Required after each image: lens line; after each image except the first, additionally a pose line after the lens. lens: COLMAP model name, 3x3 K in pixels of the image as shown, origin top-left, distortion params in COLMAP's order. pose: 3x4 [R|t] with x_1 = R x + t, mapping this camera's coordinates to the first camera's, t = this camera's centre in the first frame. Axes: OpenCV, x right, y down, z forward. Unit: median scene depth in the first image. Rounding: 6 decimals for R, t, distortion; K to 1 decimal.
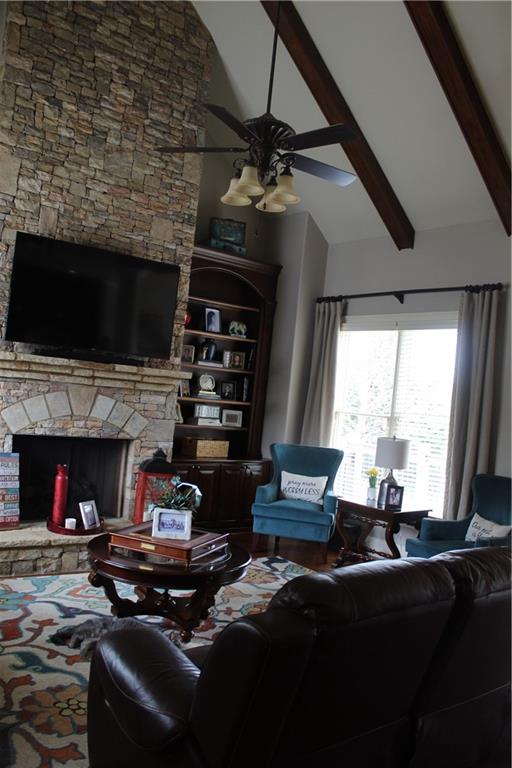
lens RADIAL K [[630.9, 0, 269.0], [0, 630.9, 391.7], [0, 0, 1]] dist [-0.166439, 0.144137]
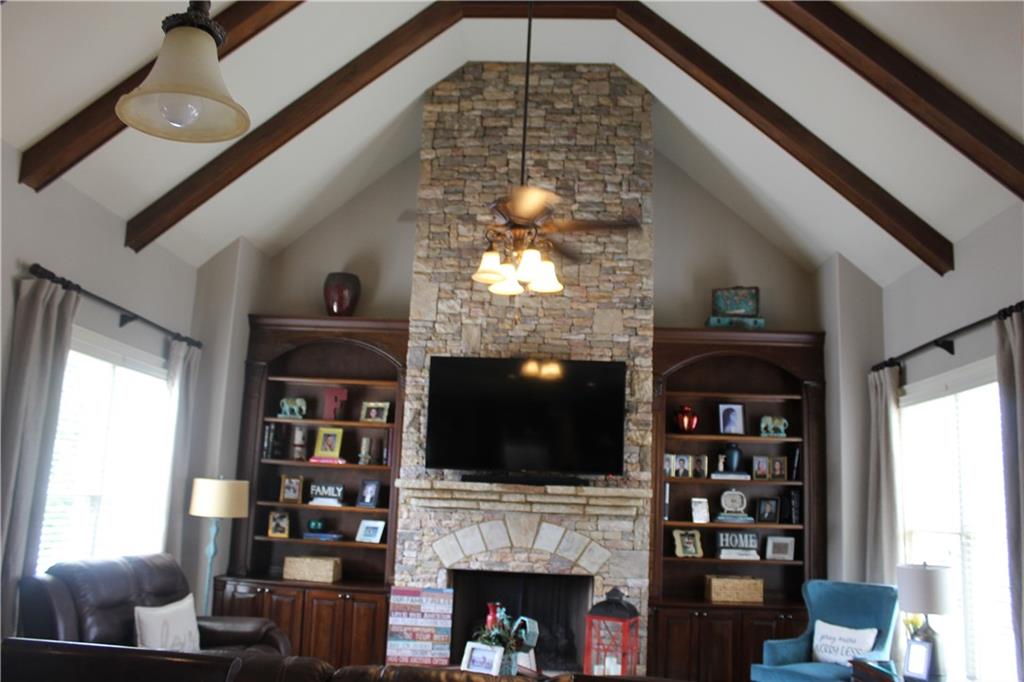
lens RADIAL K [[841.3, 0, 512.0], [0, 841.3, 341.0], [0, 0, 1]] dist [-0.166439, 0.144137]
pose [[0.745717, -0.187317, -0.639389, 0.481064], [0.032923, 0.968853, -0.245440, 0.043399], [0.665448, 0.161978, 0.728657, 0.085926]]
